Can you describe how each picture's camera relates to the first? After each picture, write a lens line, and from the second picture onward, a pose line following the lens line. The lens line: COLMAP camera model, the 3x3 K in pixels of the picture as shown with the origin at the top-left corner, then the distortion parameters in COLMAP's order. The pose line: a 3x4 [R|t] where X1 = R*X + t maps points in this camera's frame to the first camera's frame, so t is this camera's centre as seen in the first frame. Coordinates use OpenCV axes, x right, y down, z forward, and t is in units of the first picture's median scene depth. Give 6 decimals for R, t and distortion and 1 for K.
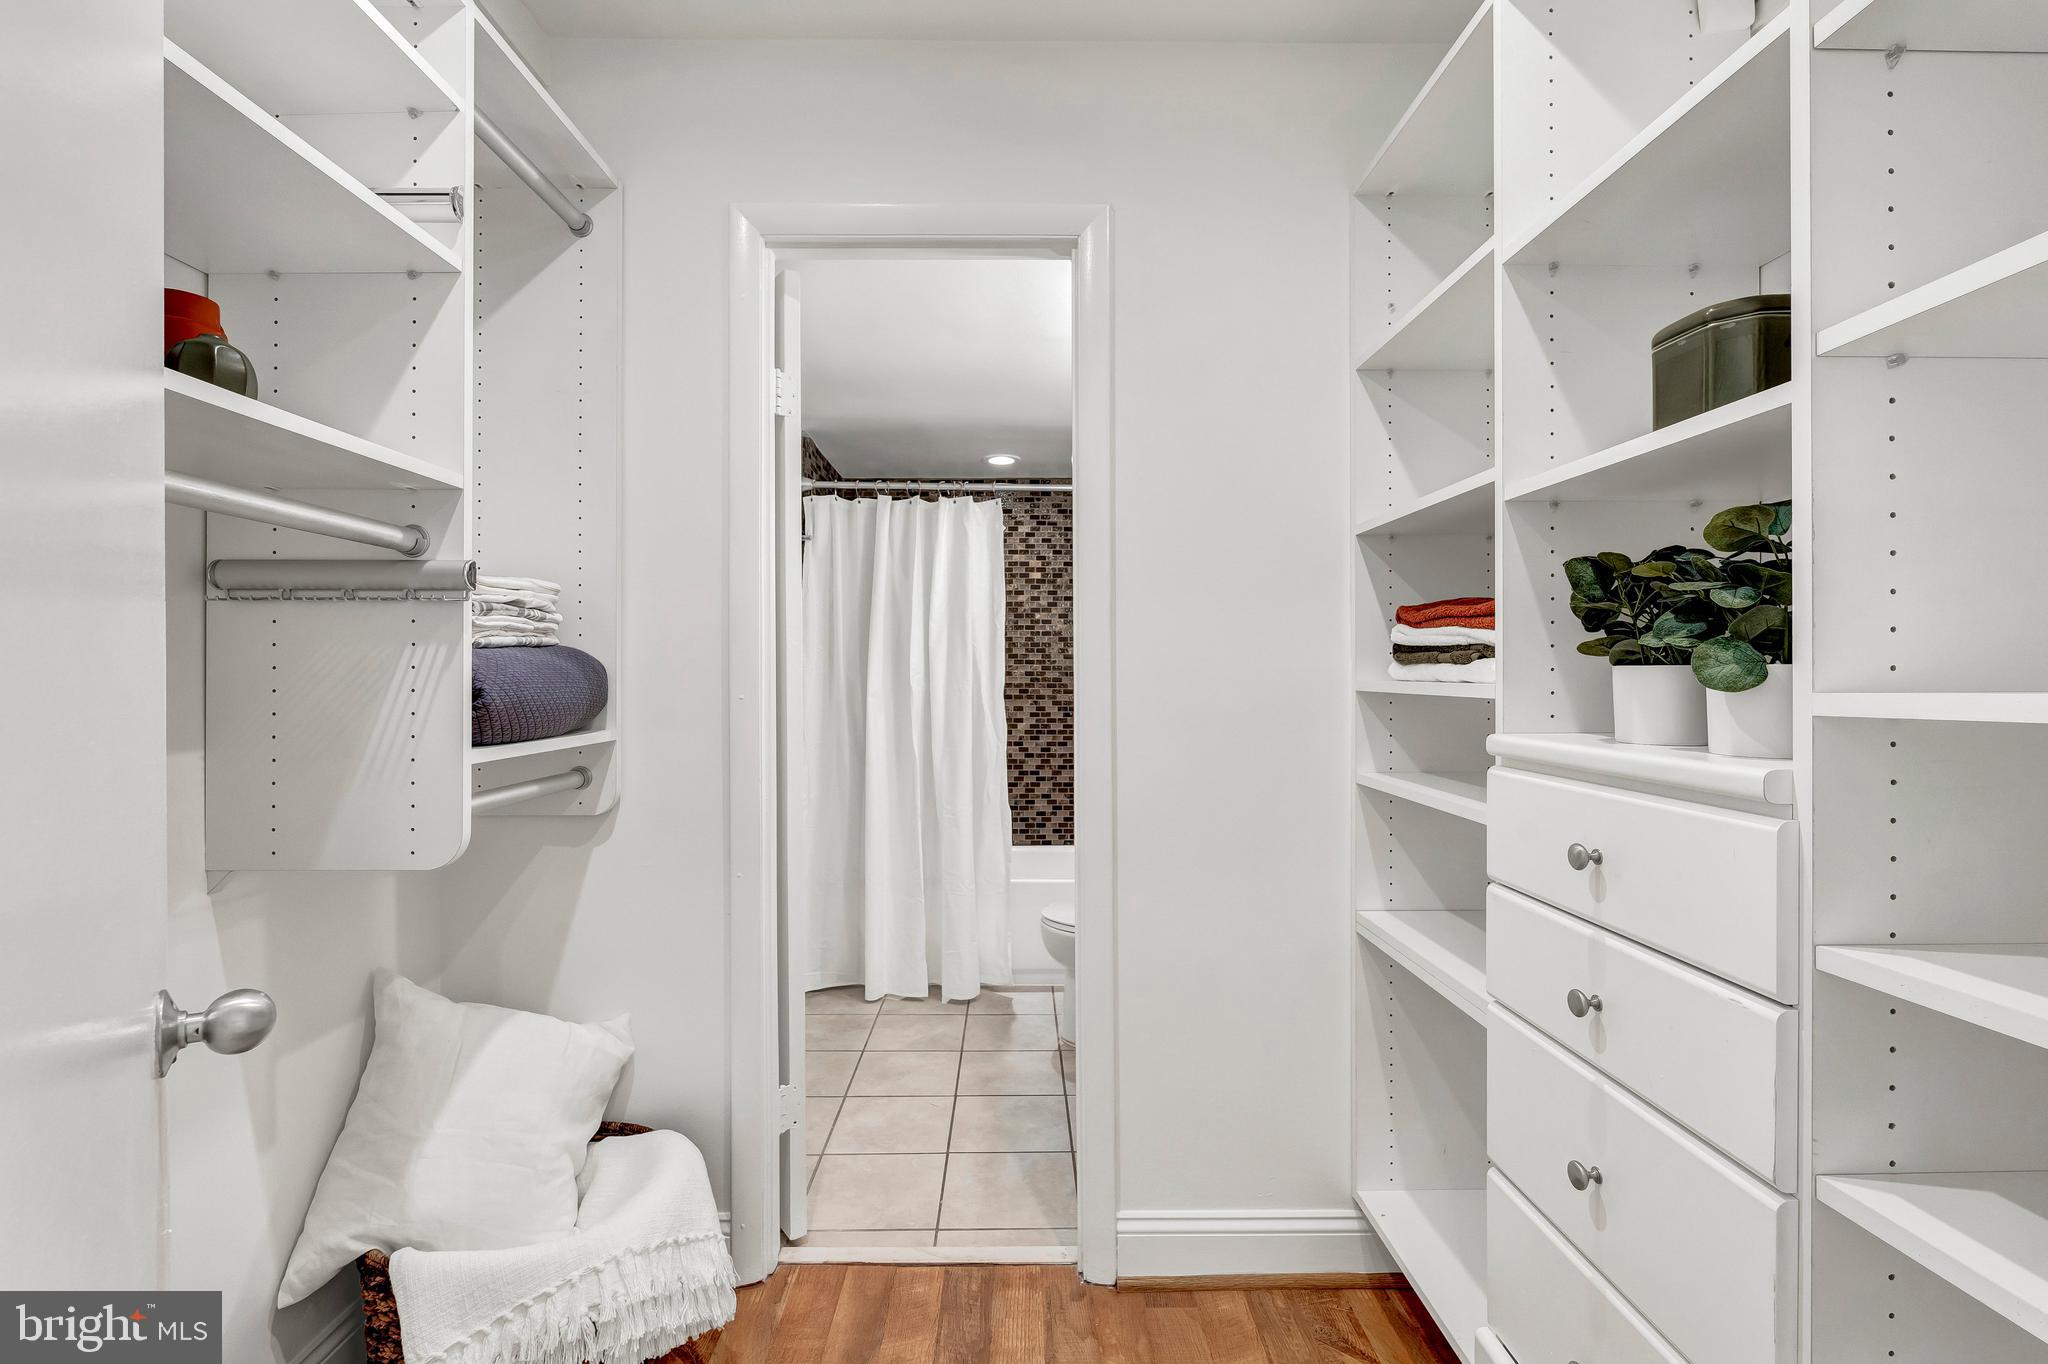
lens RADIAL K [[912.0, 0, 1024.0], [0, 912.0, 682.0], [0, 0, 1]] dist [-0.002596, 0.000878]
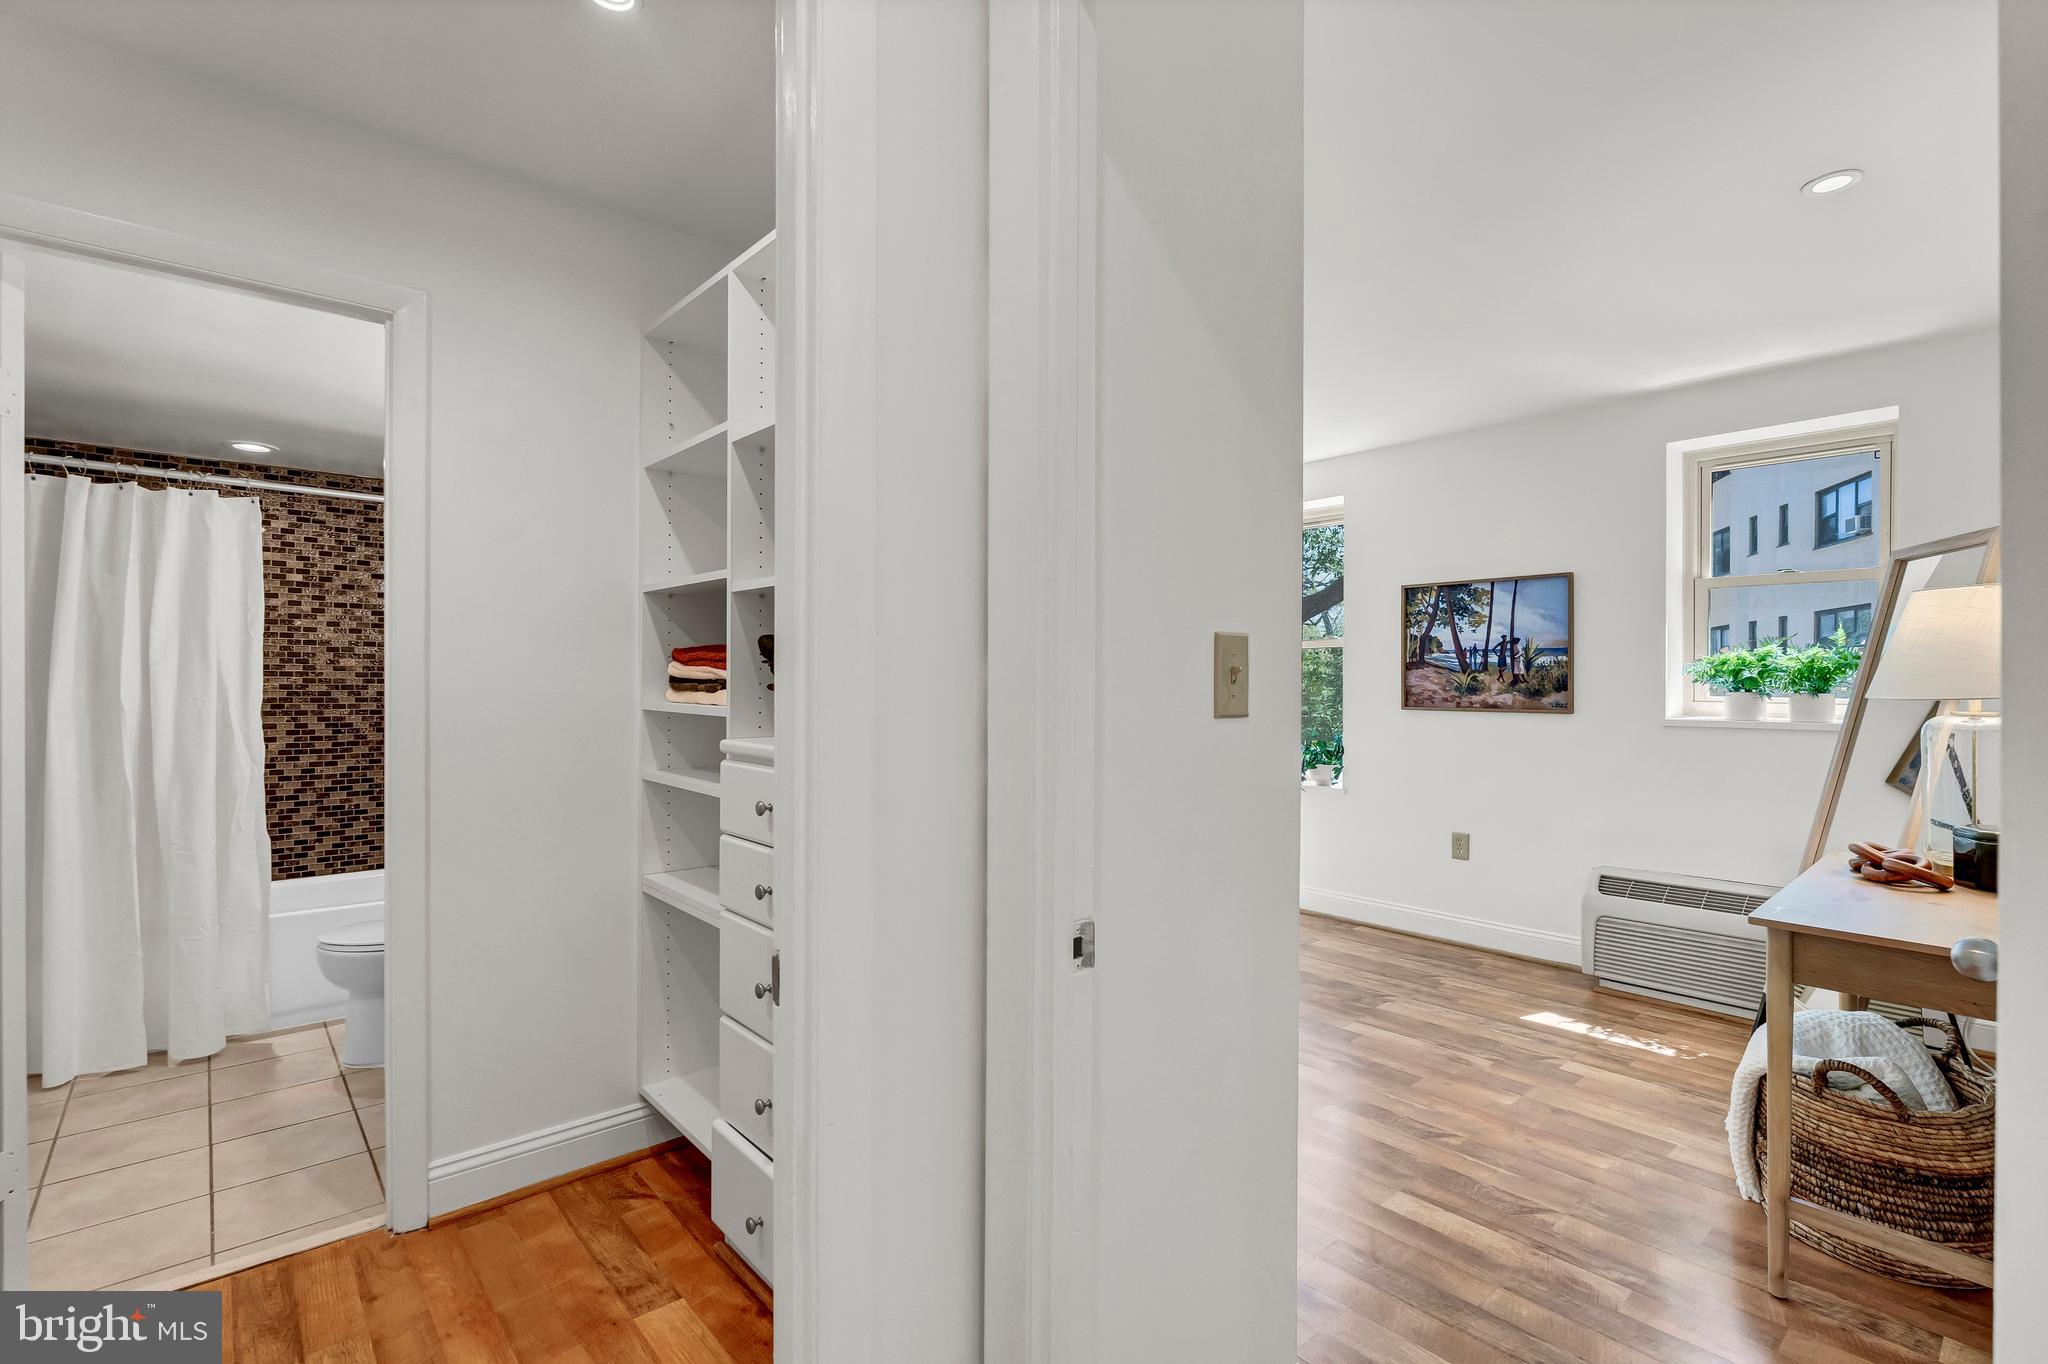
lens RADIAL K [[933.1, 0, 1028.3], [0, 933.1, 683.9], [0, 0, 1]] dist [-0.001190, -0.000155]
pose [[0.755665, 0.004776, 0.654940, -0.053215], [-0.002497, 0.999987, -0.004410, -0.012189], [-0.654953, 0.001697, 0.755668, -0.207452]]
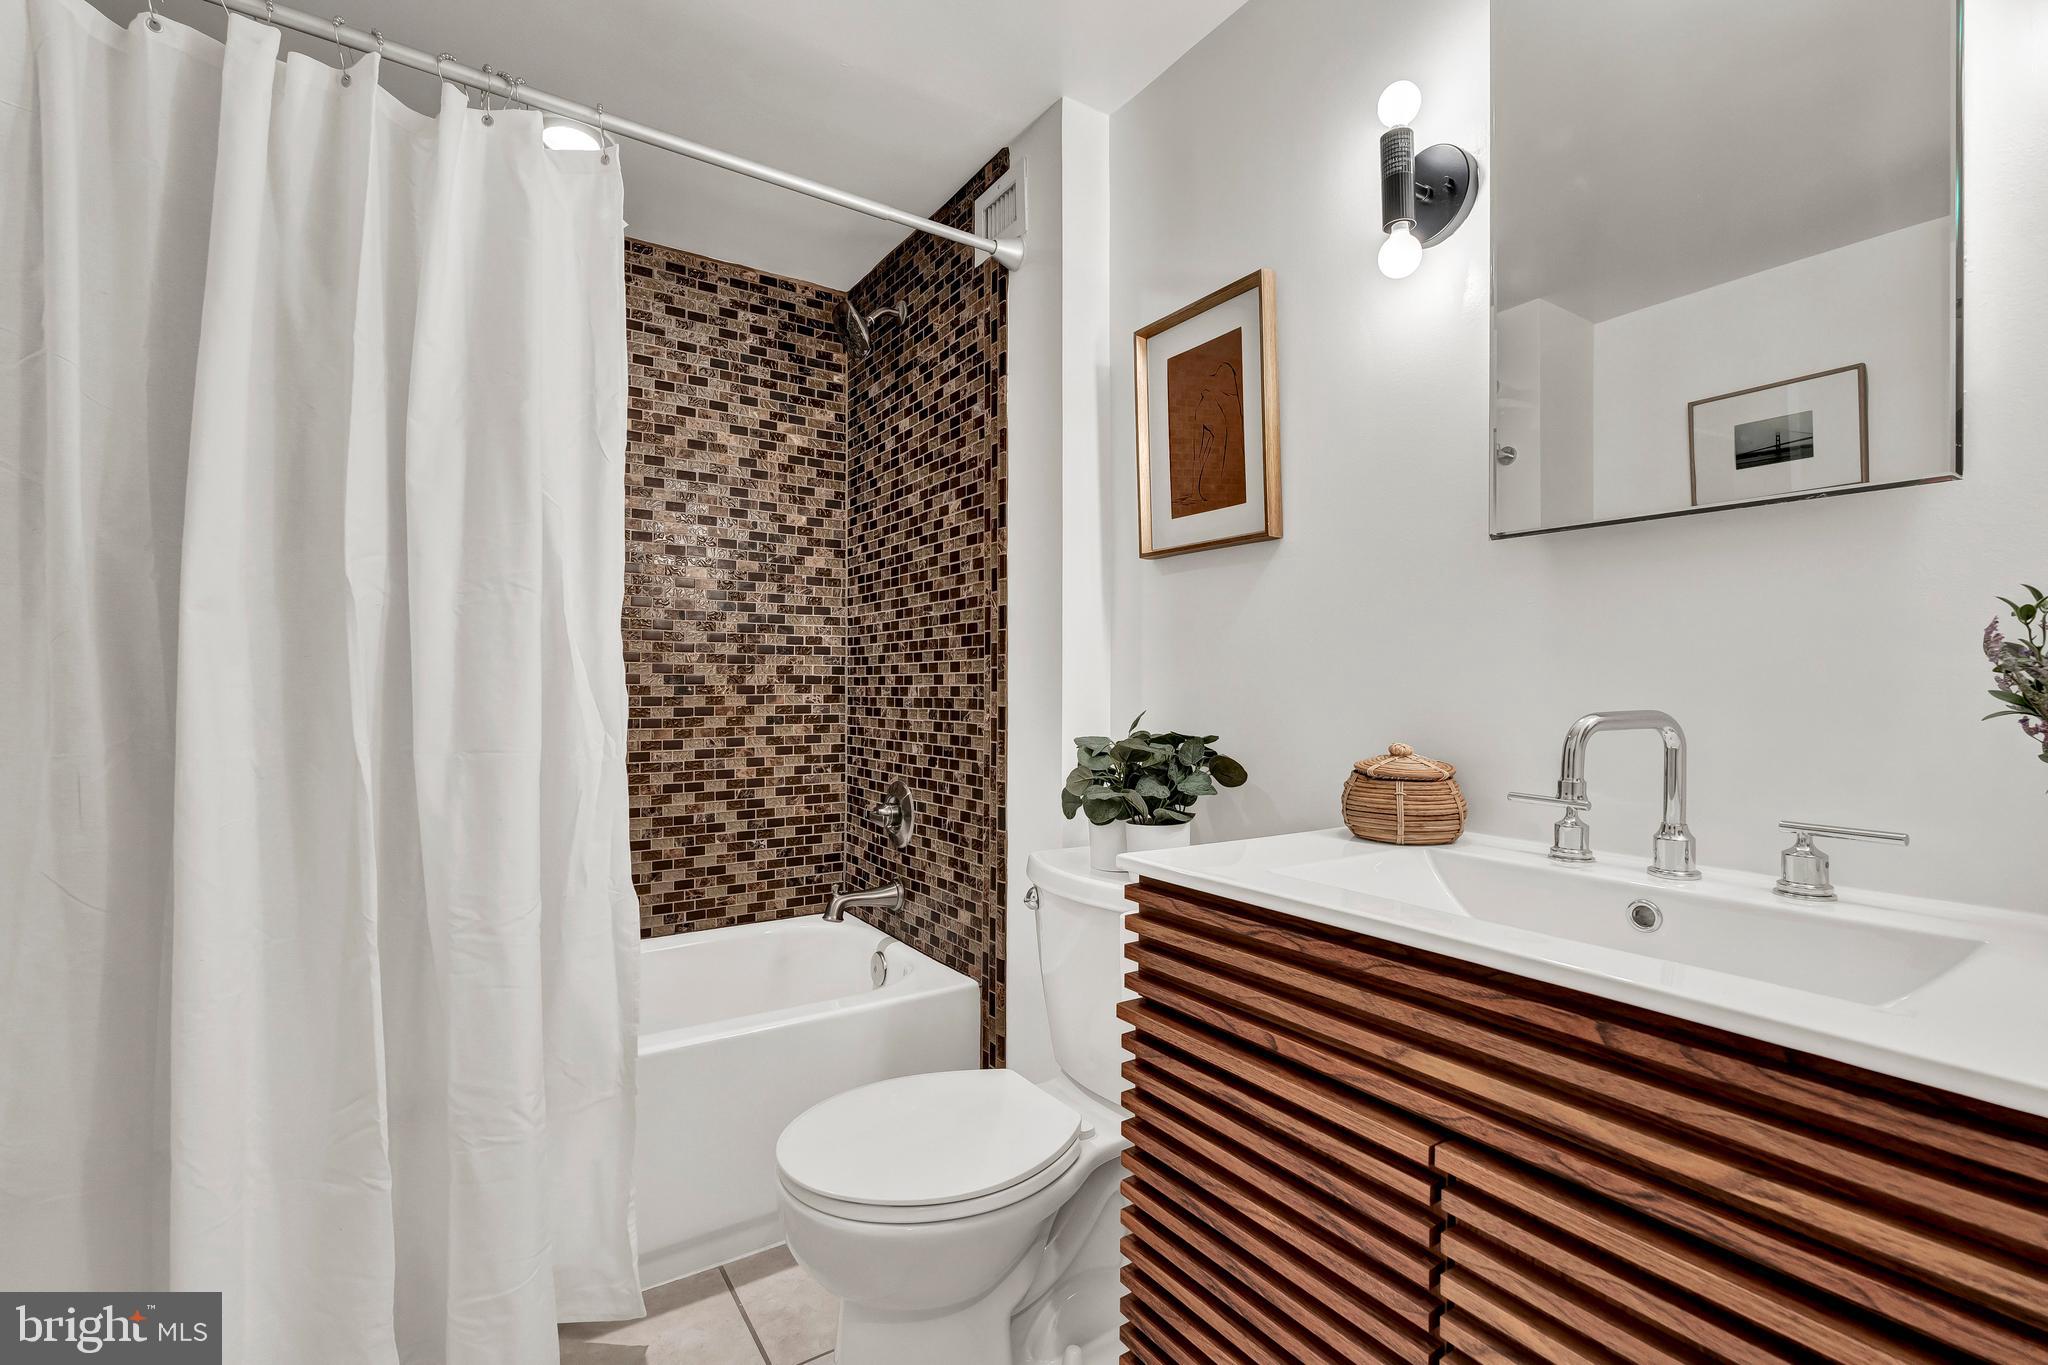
lens RADIAL K [[912.0, 0, 1024.0], [0, 912.0, 682.5], [0, 0, 1]] dist [-0.002596, 0.000878]
pose [[0.842664, 0.003720, 0.538427, -0.091233], [0.001137, 0.999962, -0.008688, 0.045384], [-0.538438, 0.007933, 0.842628, 0.550256]]
